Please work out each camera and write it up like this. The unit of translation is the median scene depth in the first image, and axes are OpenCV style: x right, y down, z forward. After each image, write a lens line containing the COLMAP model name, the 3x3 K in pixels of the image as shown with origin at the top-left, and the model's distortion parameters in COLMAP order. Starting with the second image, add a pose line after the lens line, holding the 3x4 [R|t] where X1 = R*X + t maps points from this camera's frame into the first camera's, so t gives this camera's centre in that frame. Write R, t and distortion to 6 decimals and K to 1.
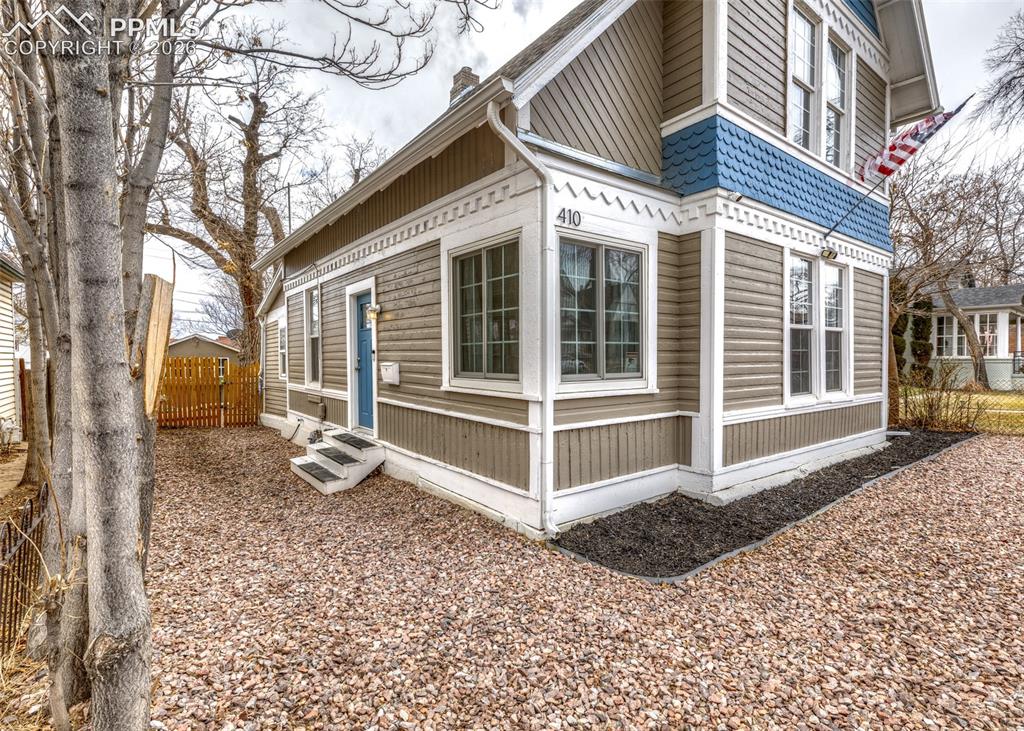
lens RADIAL K [[415.4, 0, 459.2], [0, 415.4, 360.1], [0, 0, 1]] dist [0.005874, -0.000337]
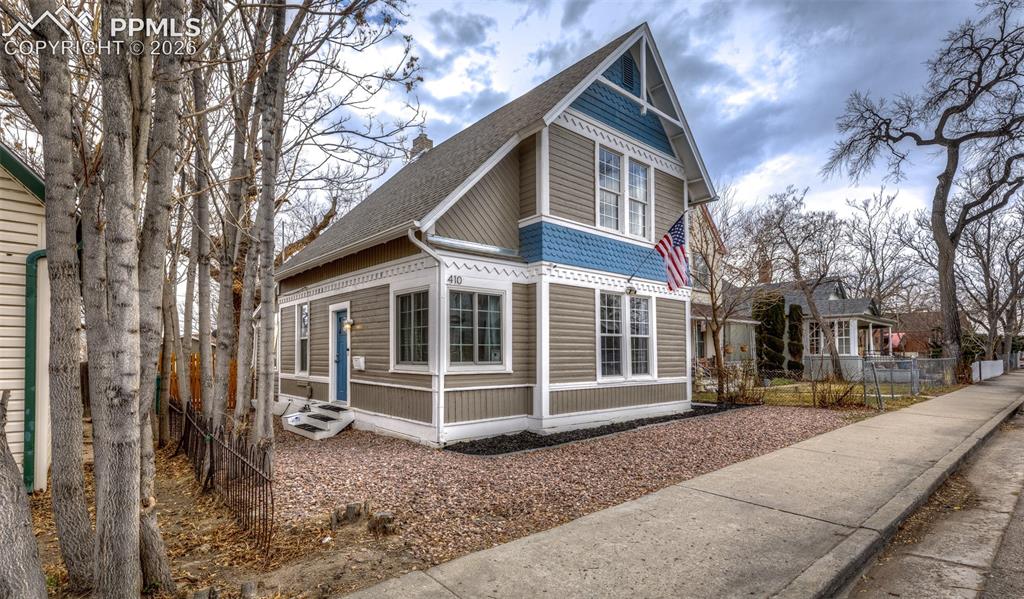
lens RADIAL K [[471.1, 0, 493.5], [0, 471.1, 335.4], [0, 0, 1]] dist [0.007543, 0.000098]
pose [[0.994672, 0.005490, 0.102948, 0.185566], [-0.000327, 0.998744, -0.050111, 0.019081], [-0.103094, 0.049810, 0.993424, -0.983563]]
